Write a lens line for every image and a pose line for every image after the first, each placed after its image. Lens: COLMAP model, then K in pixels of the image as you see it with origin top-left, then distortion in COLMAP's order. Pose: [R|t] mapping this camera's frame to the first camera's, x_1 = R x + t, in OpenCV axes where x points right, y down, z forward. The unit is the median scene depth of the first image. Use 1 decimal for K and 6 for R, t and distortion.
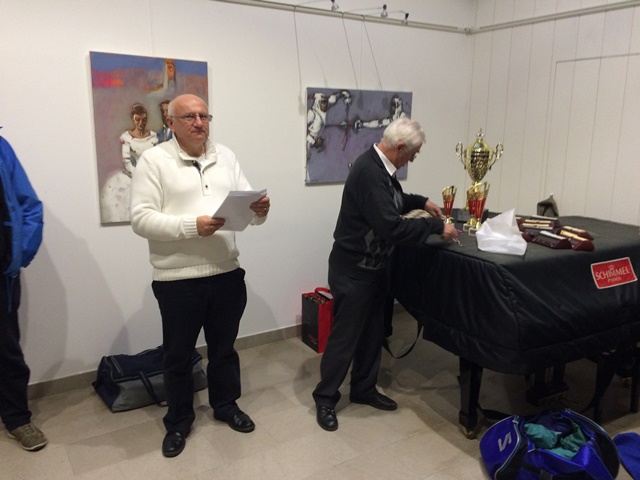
lens RADIAL K [[555.8, 0, 316.5], [0, 555.8, 236.2], [0, 0, 1]] dist [0.070448, -0.084806]
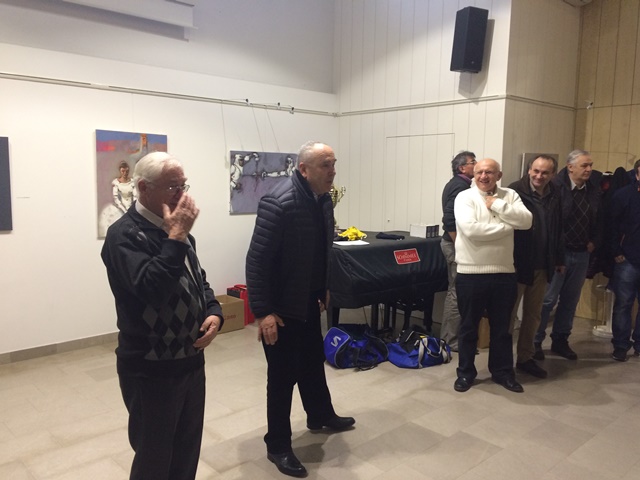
lens RADIAL K [[555.8, 0, 319.0], [0, 555.8, 239.4], [0, 0, 1]] dist [0.070448, -0.084806]
pose [[0.985231, -0.017205, 0.170362, -0.041275], [0.031199, 0.996322, -0.079809, 0.105201], [-0.168362, 0.083945, 0.982144, -0.520331]]
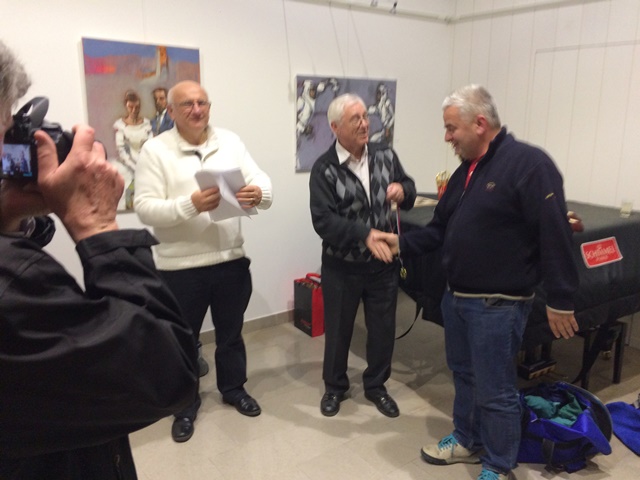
lens RADIAL K [[555.8, 0, 315.2], [0, 555.8, 239.1], [0, 0, 1]] dist [0.070448, -0.084806]
pose [[0.997443, -0.018050, 0.069154, -0.057344], [0.016467, 0.999591, 0.023397, 0.005523], [-0.069548, -0.022198, 0.997332, -0.010088]]
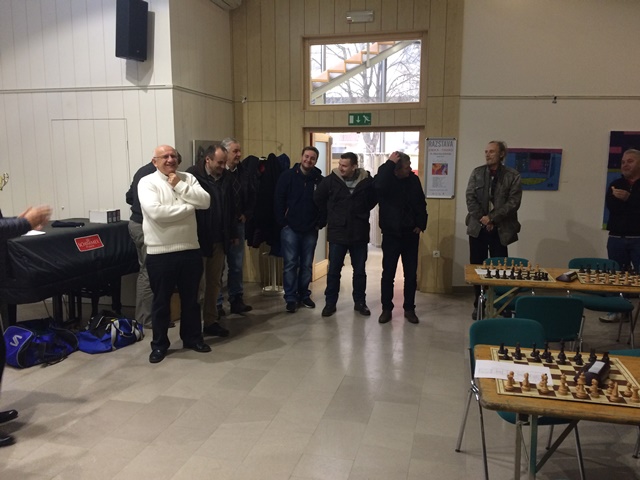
lens RADIAL K [[555.8, 0, 329.1], [0, 555.8, 238.3], [0, 0, 1]] dist [0.070448, -0.084806]
pose [[0.726210, -0.102691, 0.679760, -0.095728], [0.139826, 0.990176, 0.000206, 0.113467], [-0.673103, 0.094898, 0.733435, -0.599625]]
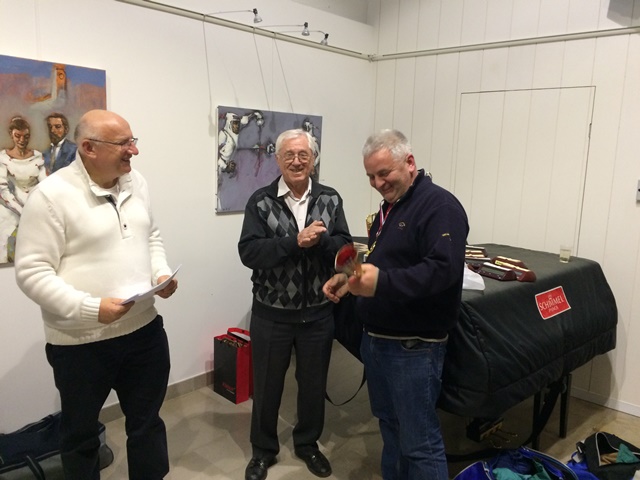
lens RADIAL K [[555.8, 0, 317.5], [0, 555.8, 237.1], [0, 0, 1]] dist [0.070448, -0.084806]
pose [[0.965247, -0.017295, 0.260767, -0.099152], [0.027078, 0.999056, -0.033972, -0.020702], [-0.259933, 0.039852, 0.964804, 0.098570]]
